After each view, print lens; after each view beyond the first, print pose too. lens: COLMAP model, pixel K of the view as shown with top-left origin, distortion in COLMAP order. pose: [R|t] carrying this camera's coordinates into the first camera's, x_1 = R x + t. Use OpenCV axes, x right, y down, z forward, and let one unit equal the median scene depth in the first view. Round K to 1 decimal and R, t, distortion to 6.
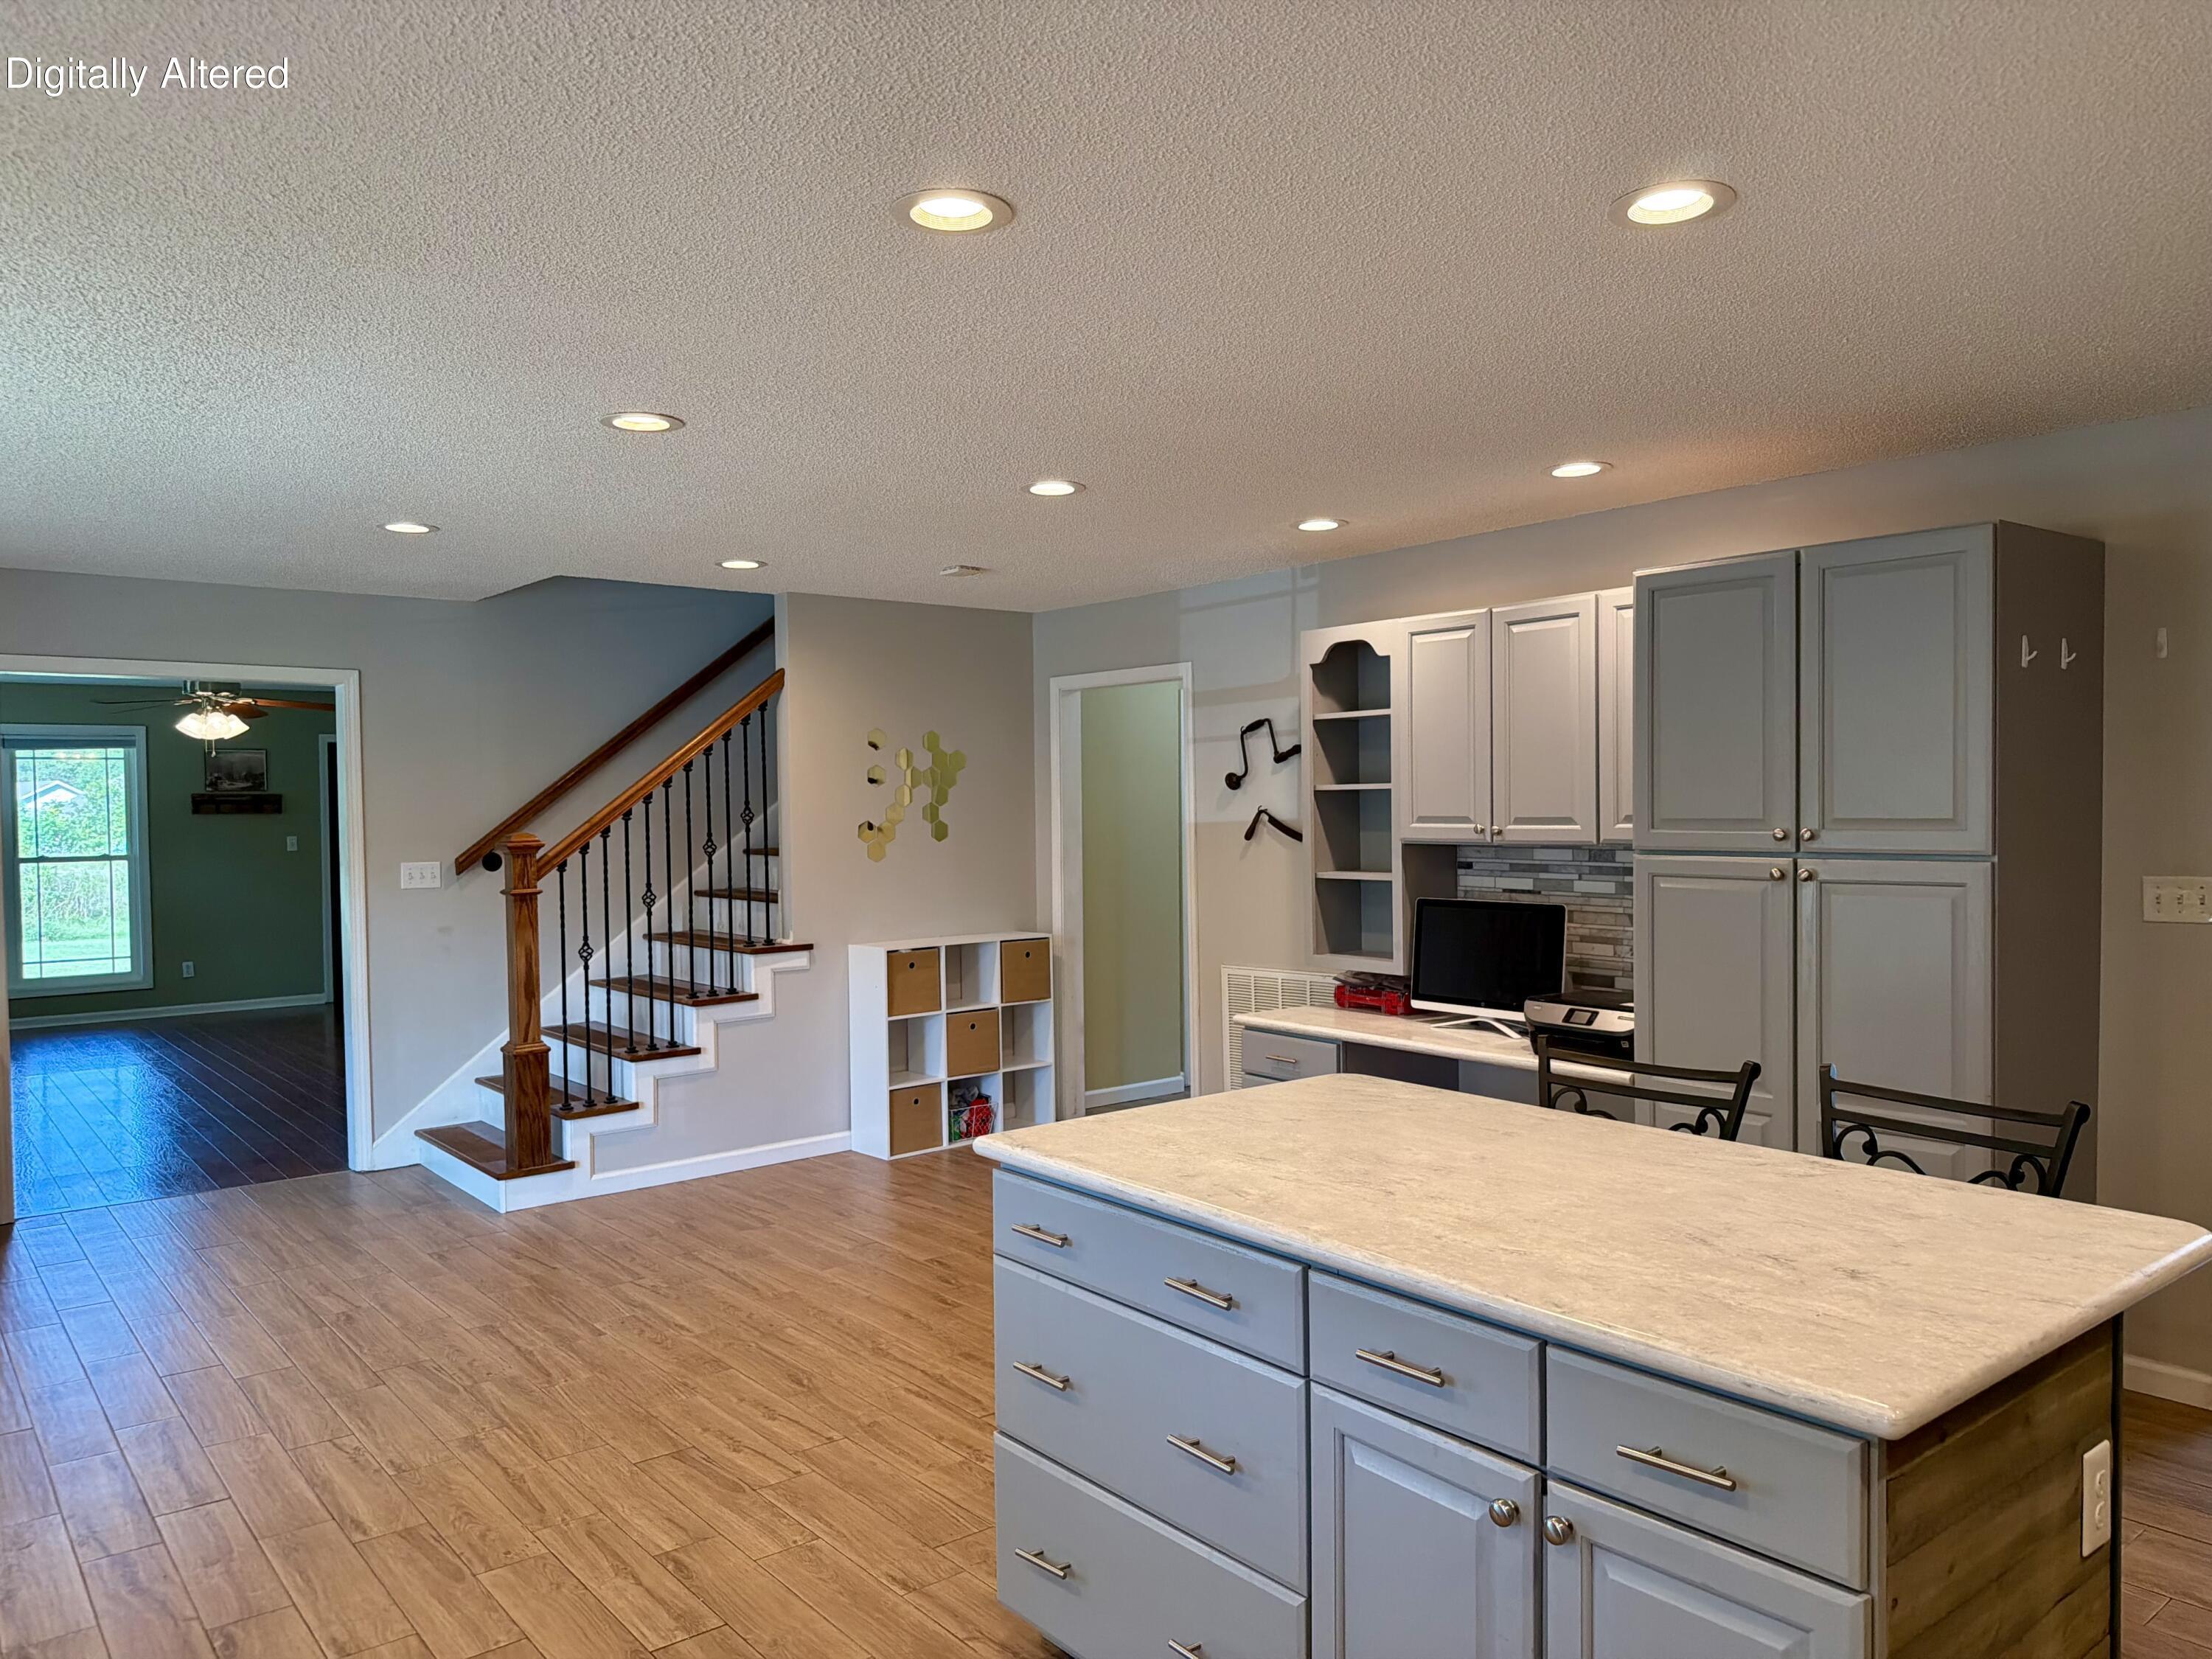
lens RADIAL K [[1577.0, 0, 1108.3], [0, 1577.0, 818.7], [0, 0, 1]] dist [0.032905, -0.043008]
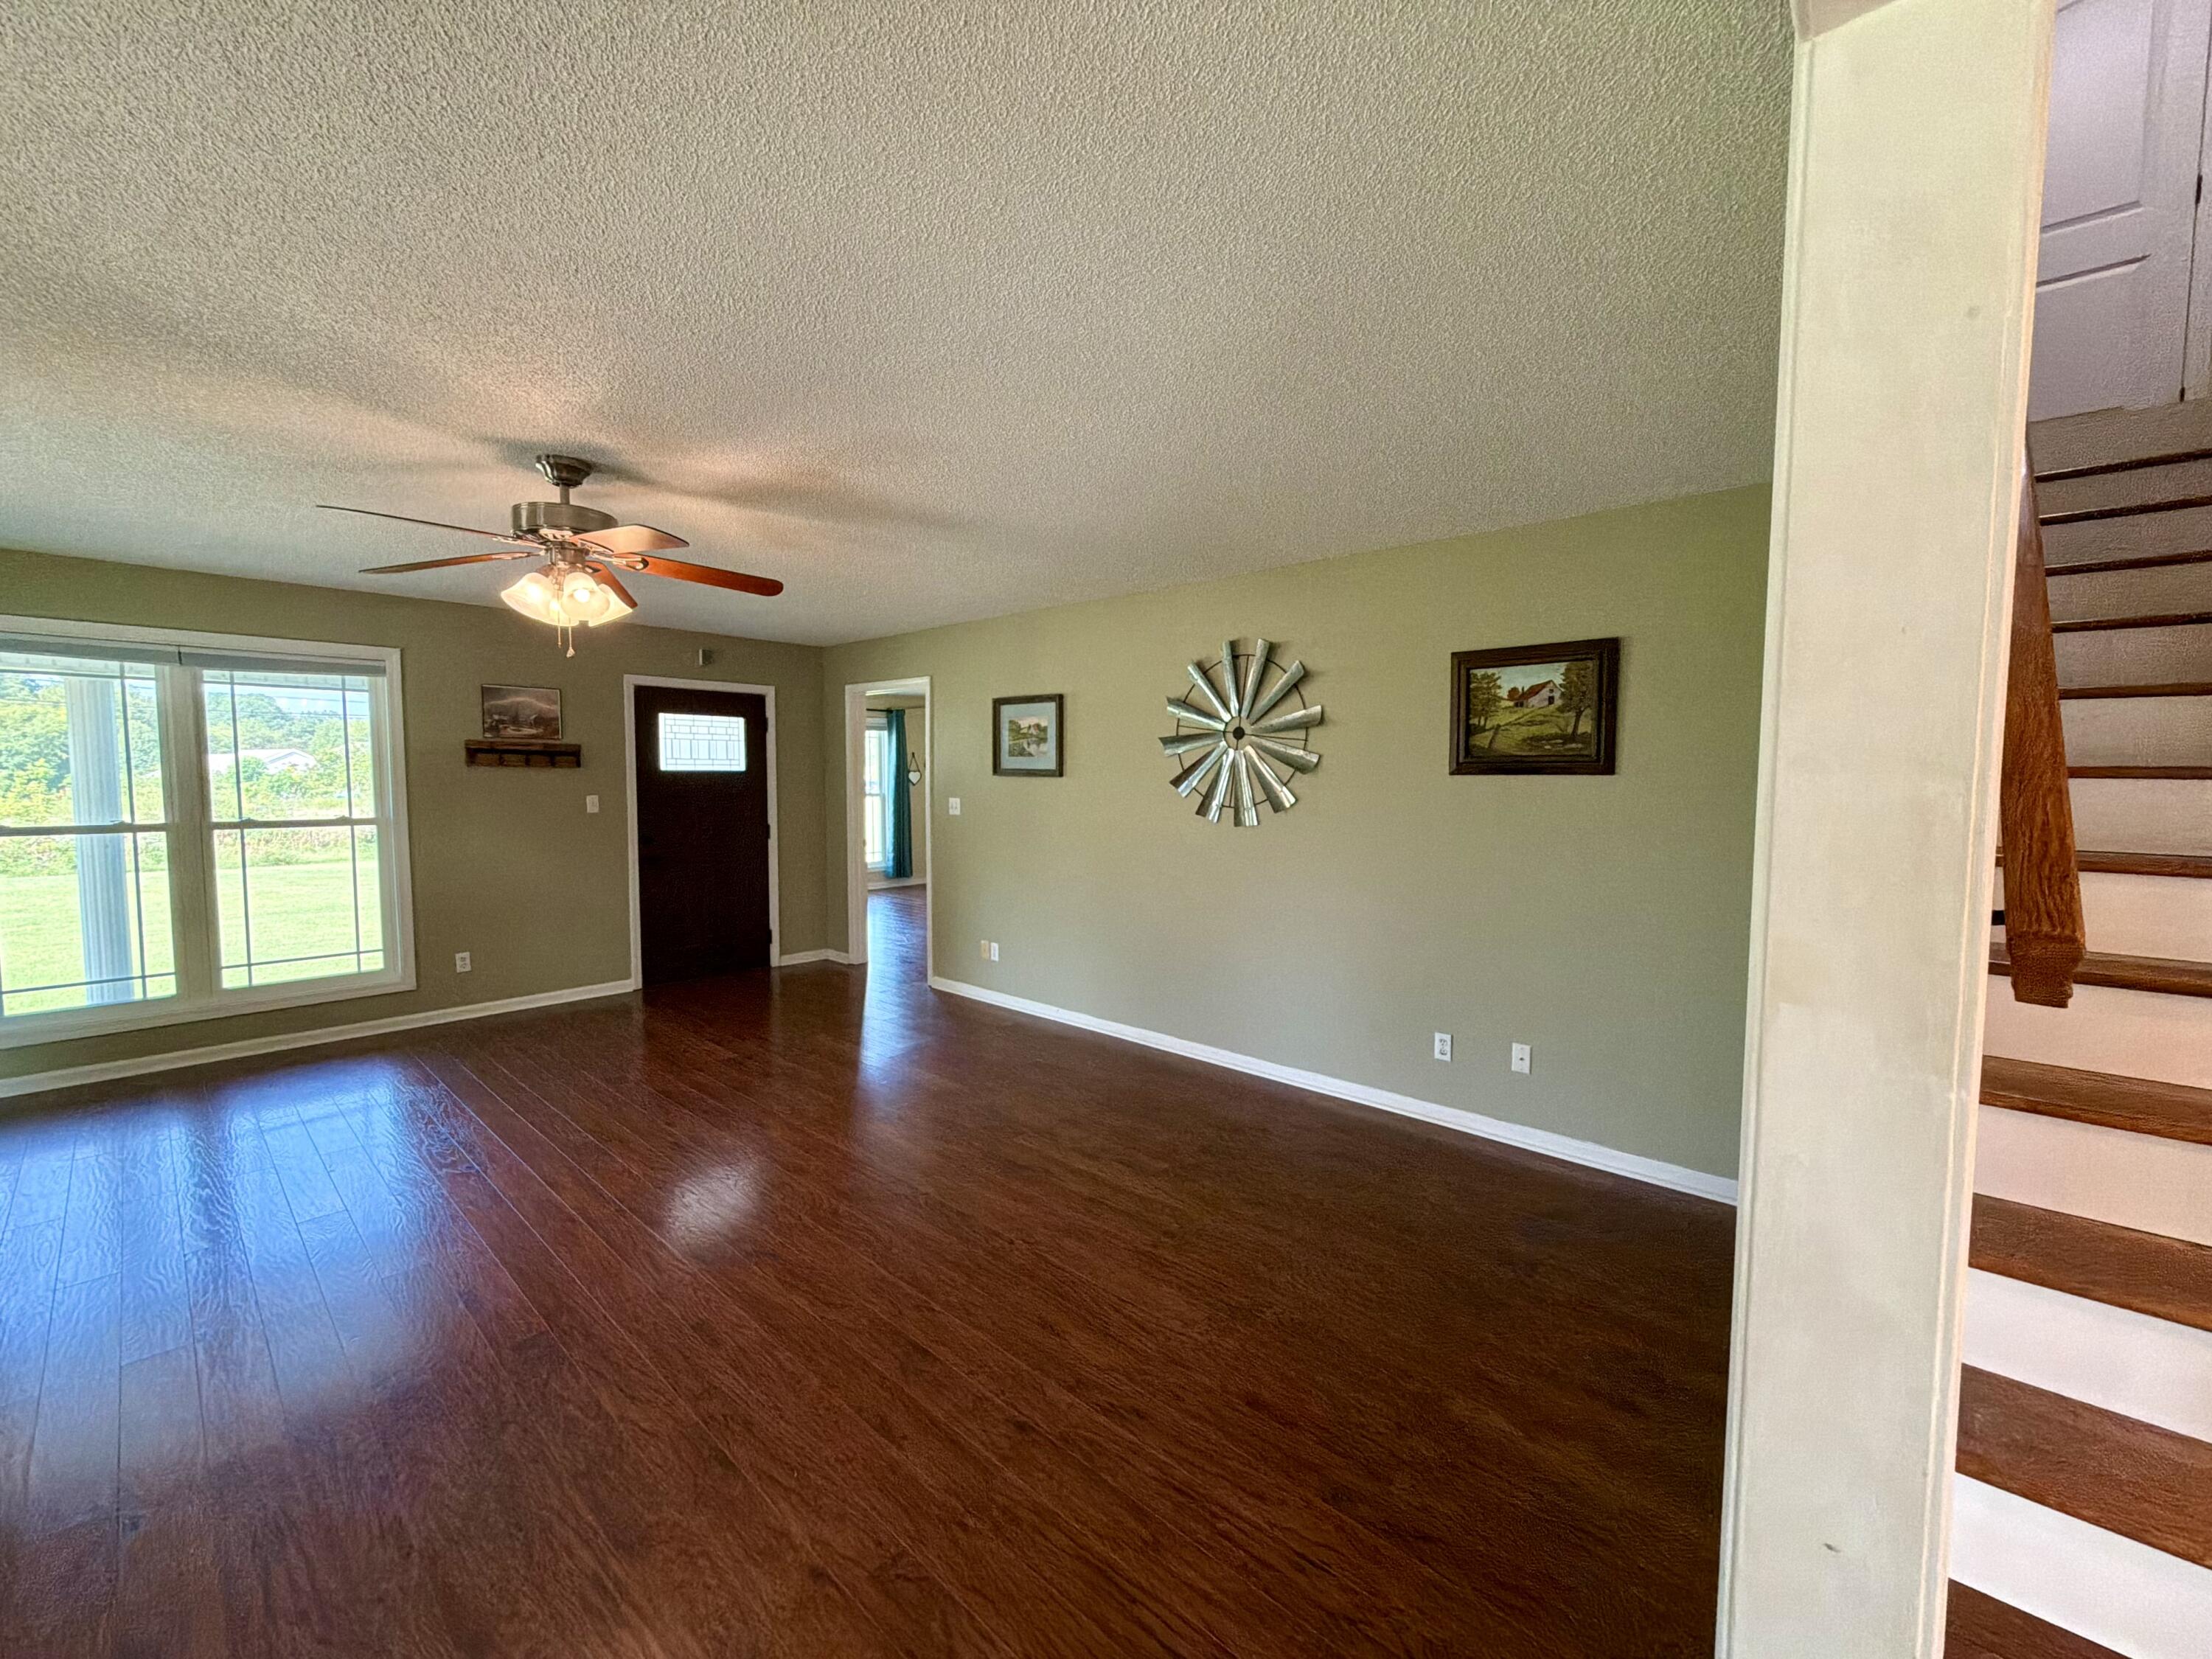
lens RADIAL K [[883.0, 0, 1095.9], [0, 883.0, 828.8], [0, 0, 1]] dist [-0.002432, 0.000338]
pose [[0.988582, 0.012689, 0.150152, -0.634908], [-0.020106, 0.998646, 0.047981, 0.001386], [-0.149340, -0.050452, 0.987498, 0.989064]]
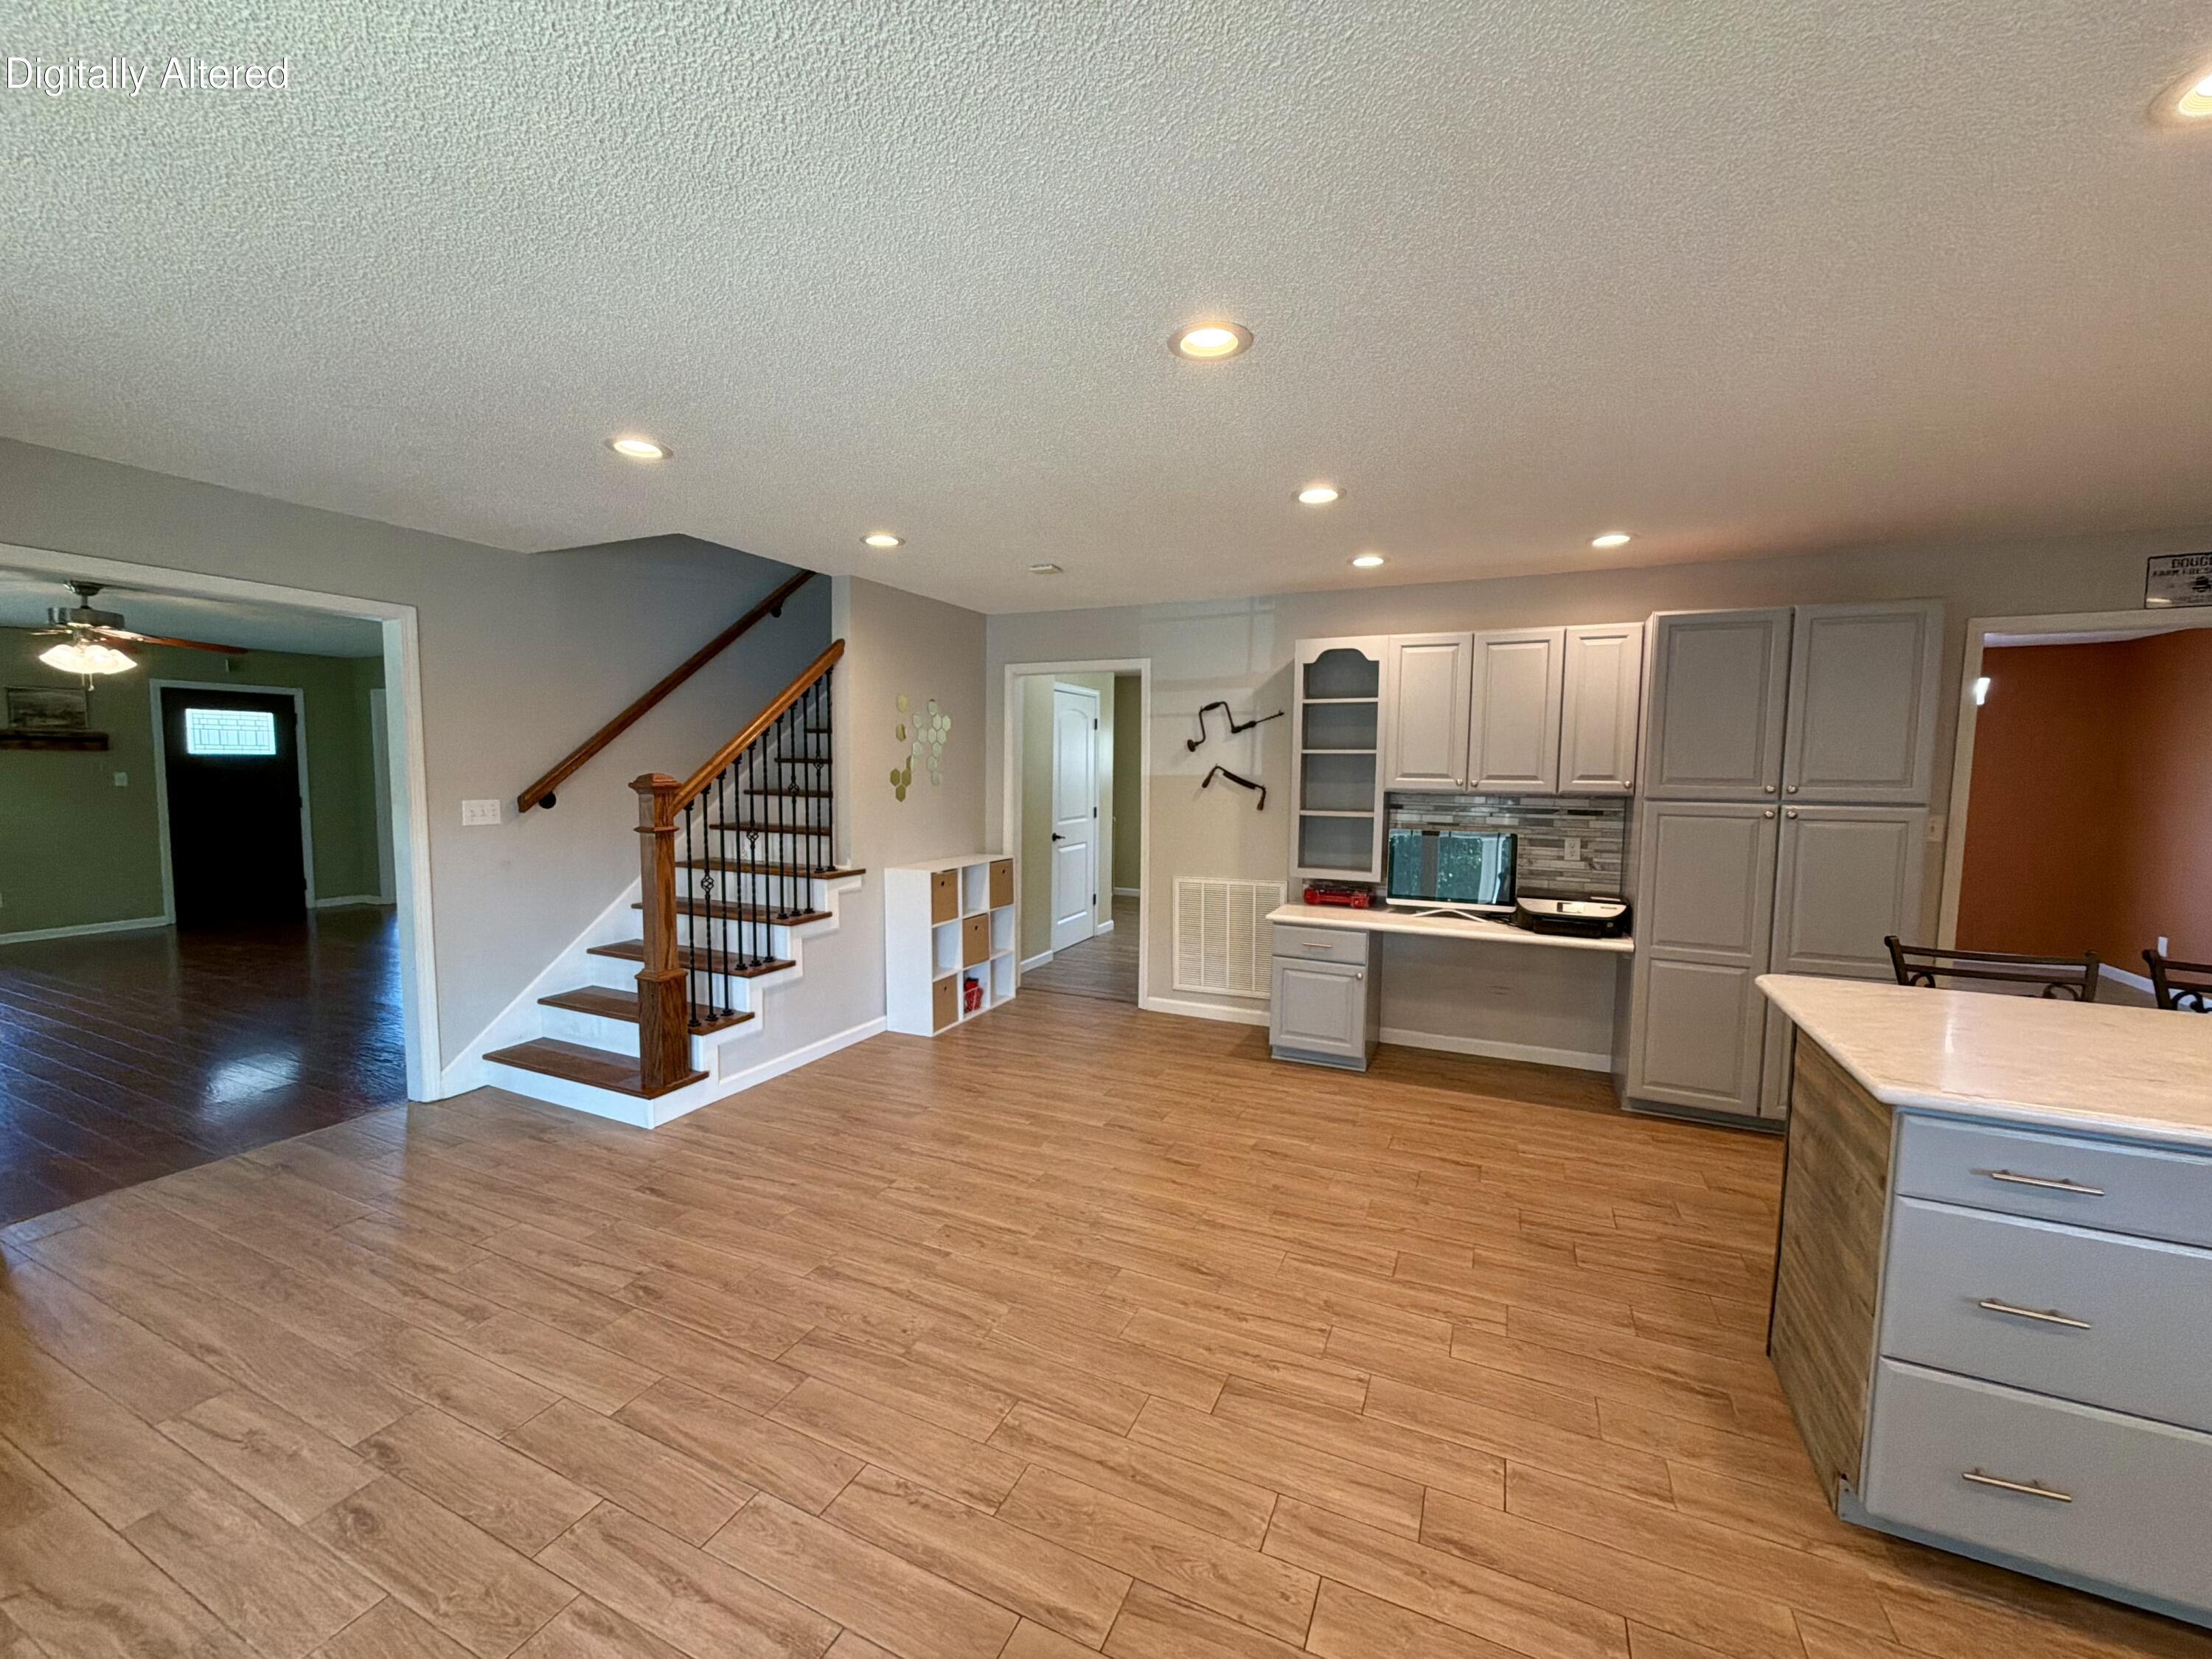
lens RADIAL K [[883.0, 0, 1092.8], [0, 883.0, 836.1], [0, 0, 1]] dist [-0.002432, 0.000338]
pose [[0.898422, -0.012014, 0.438969, -0.364201], [-0.017357, 0.997873, 0.062835, 0.008866], [-0.438790, -0.064071, 0.896303, 0.340847]]
